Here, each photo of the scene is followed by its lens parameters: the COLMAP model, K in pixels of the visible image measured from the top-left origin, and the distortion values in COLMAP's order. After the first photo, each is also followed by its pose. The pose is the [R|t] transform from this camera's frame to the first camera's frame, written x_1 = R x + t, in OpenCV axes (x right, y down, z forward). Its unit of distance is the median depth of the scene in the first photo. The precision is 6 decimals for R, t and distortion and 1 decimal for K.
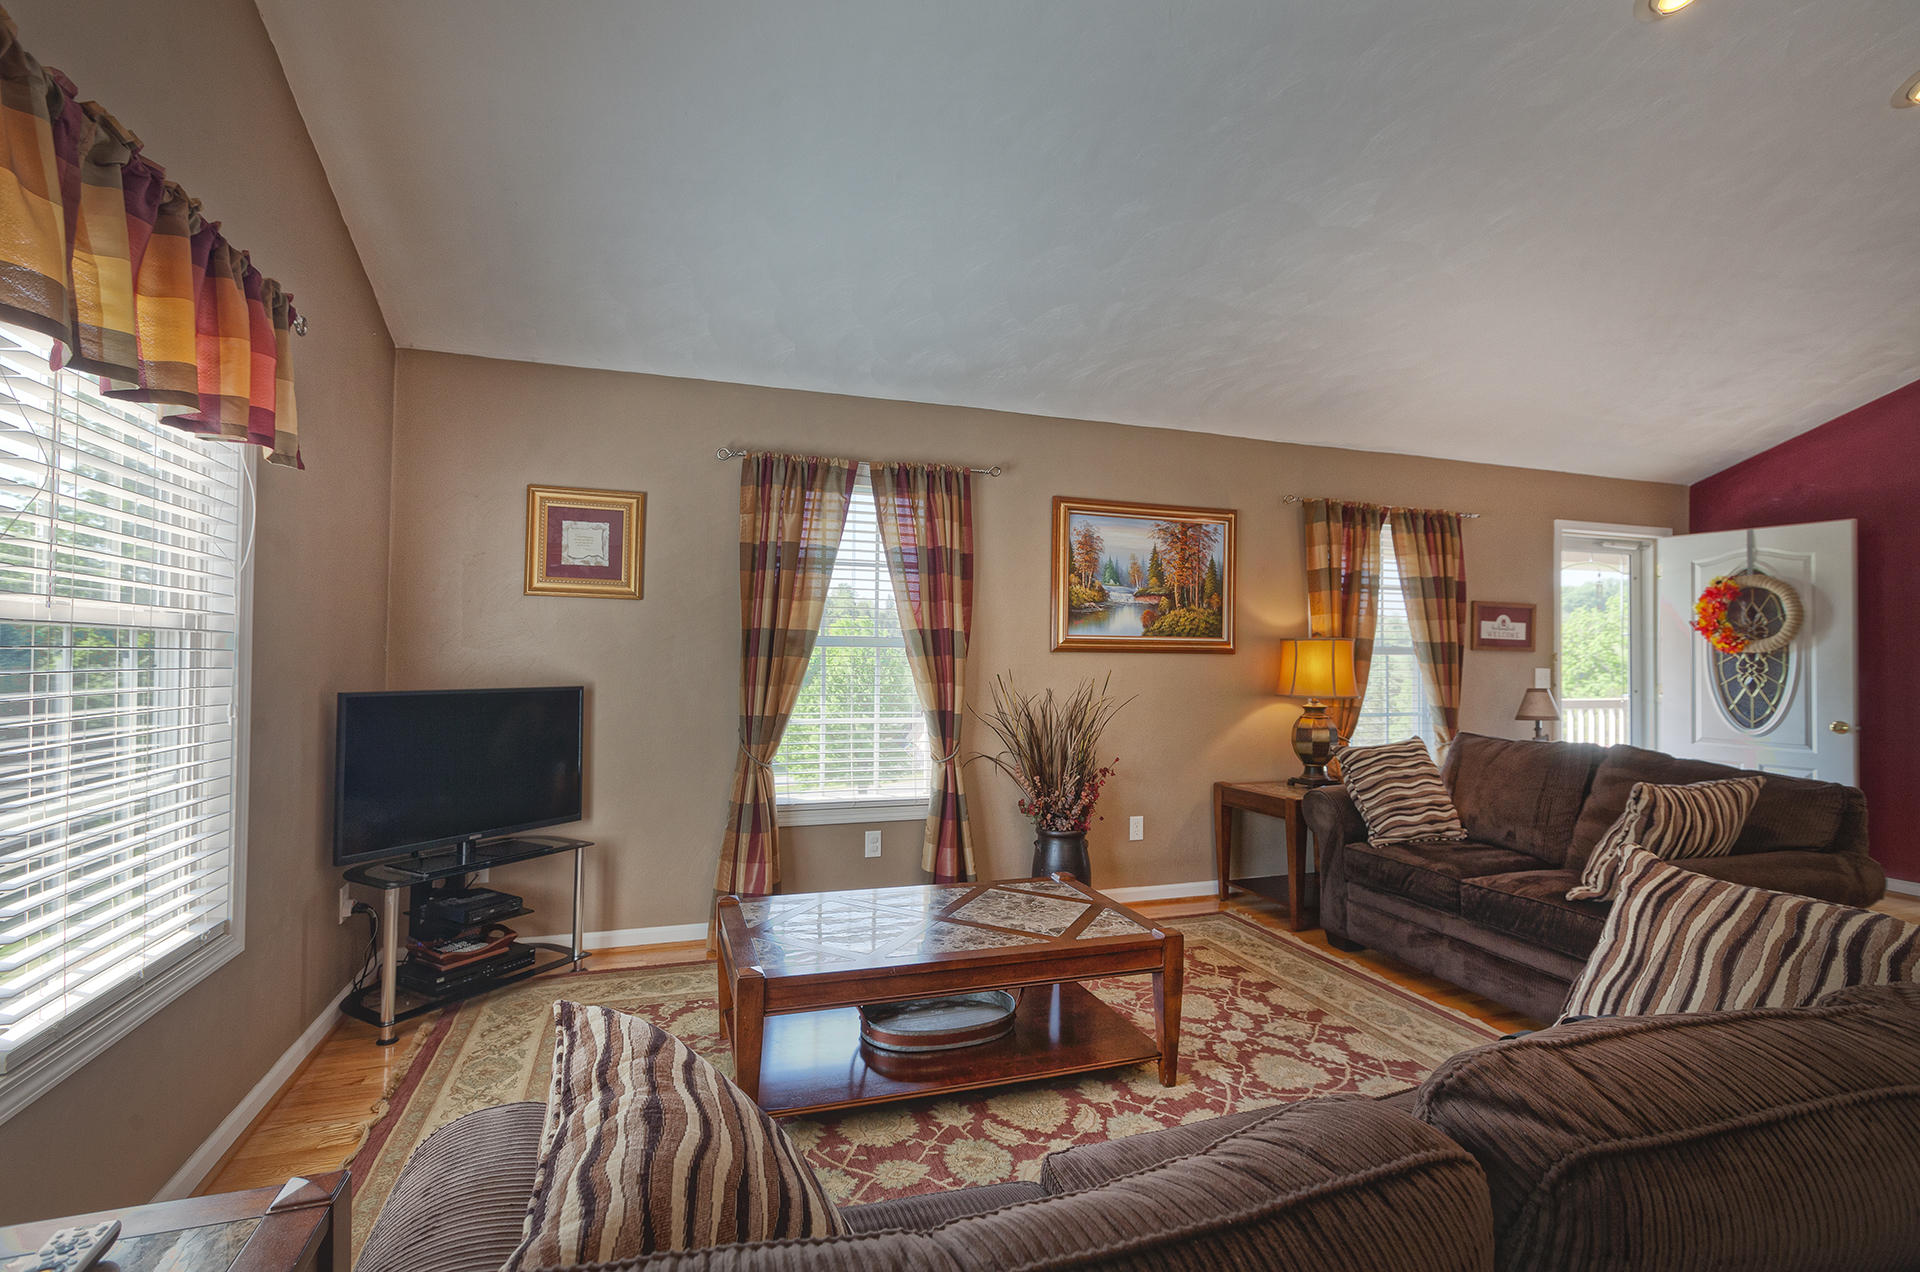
lens RADIAL K [[885.7, 0, 953.8], [0, 885.7, 634.7], [0, 0, 1]] dist [0.001684, 0.000246]
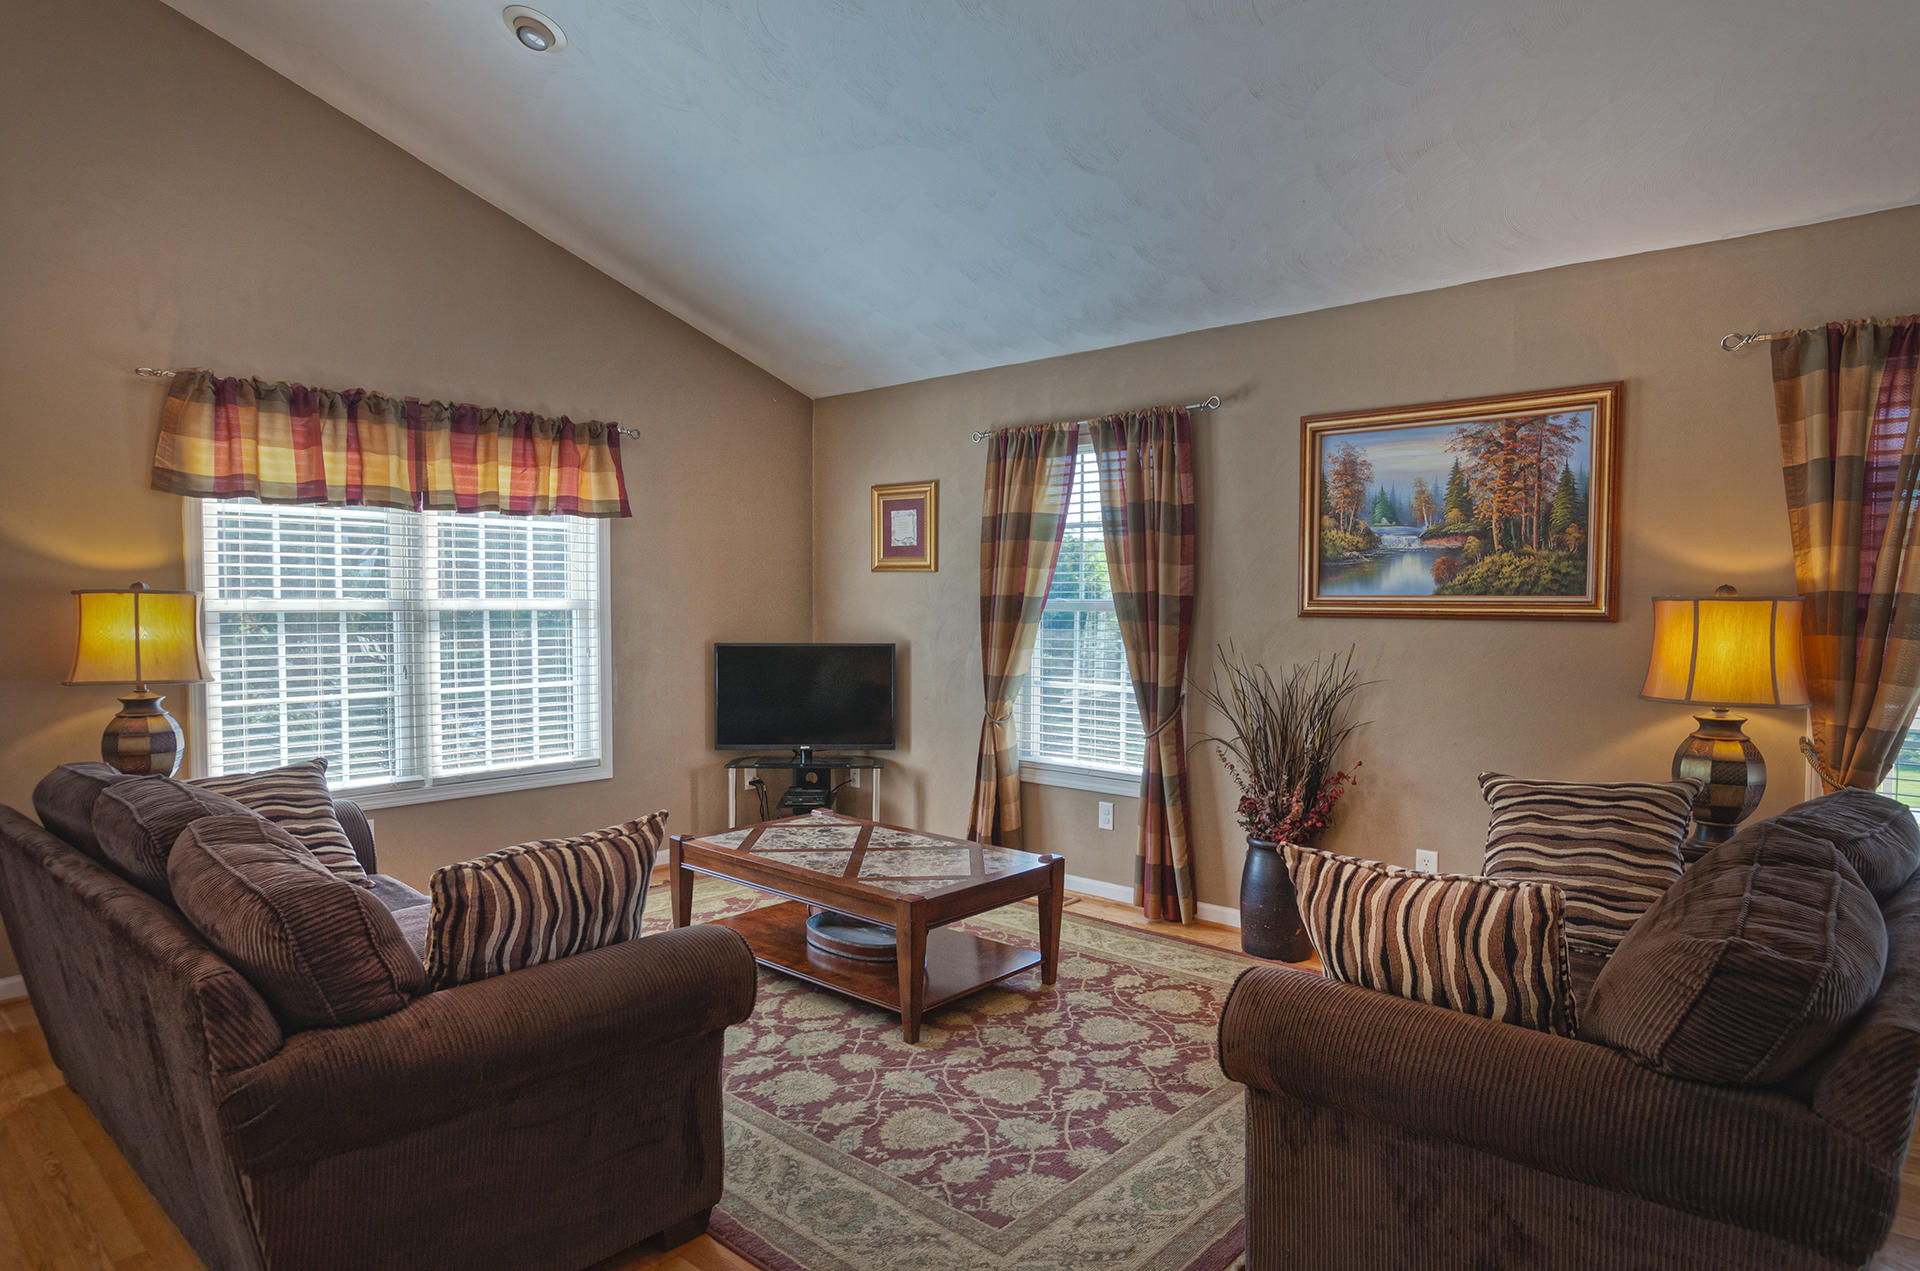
lens RADIAL K [[1120.9, 0, 951.5], [0, 1120.9, 631.9], [0, 0, 1]] dist [0.003114, 0.001522]
pose [[0.484954, 0.019228, -0.874329, 0.828721], [0.023357, 0.999117, 0.034927, -0.009586], [0.874228, -0.037360, 0.484076, 0.250466]]
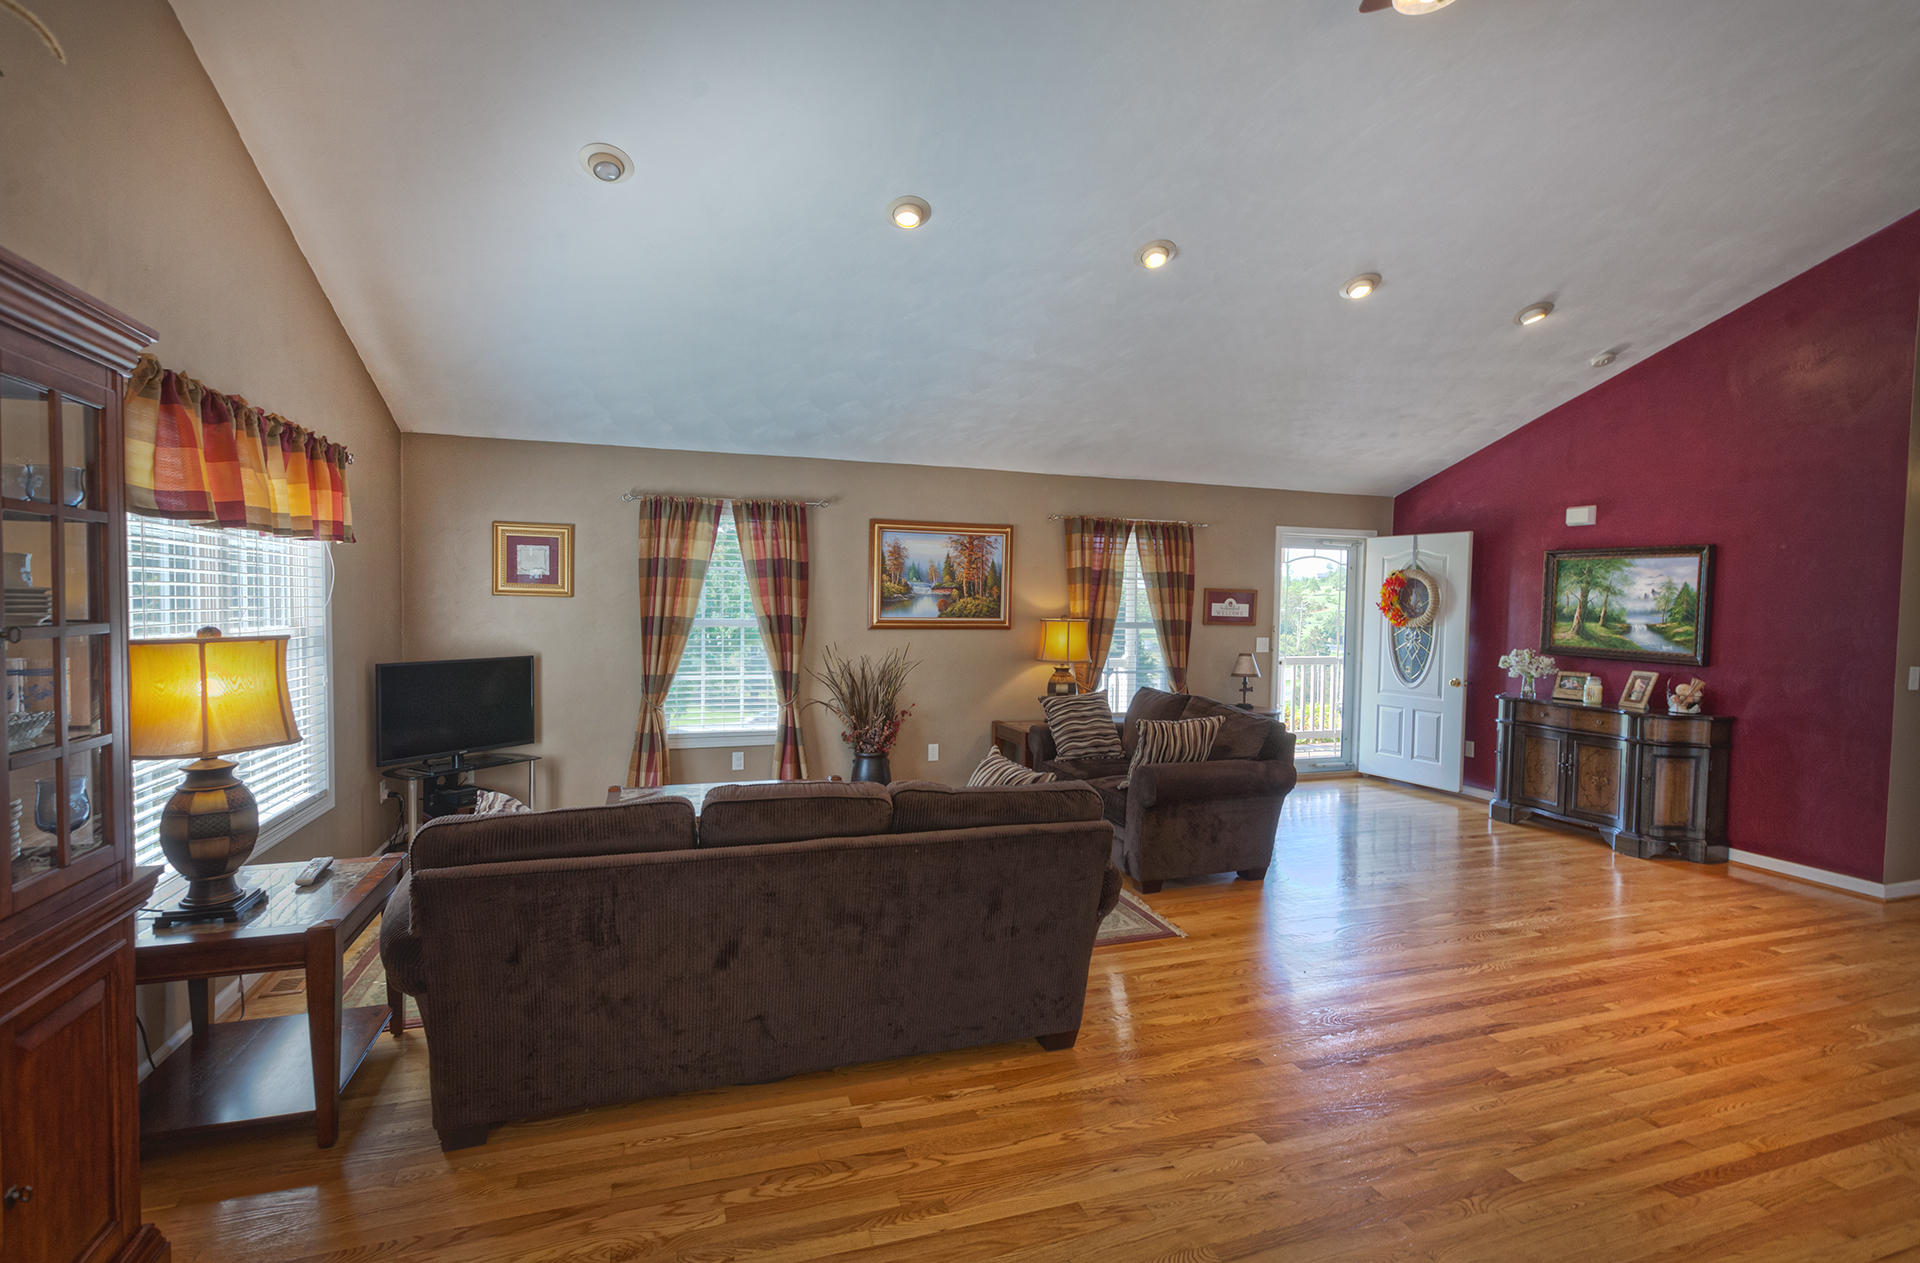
lens RADIAL K [[886.1, 0, 963.5], [0, 886.1, 634.1], [0, 0, 1]] dist [0.001472, 0.000643]
pose [[0.999984, 0.003008, 0.004737, 0.255744], [-0.003298, 0.998045, 0.062415, -0.062368], [-0.004540, -0.062430, 0.998039, -0.423764]]
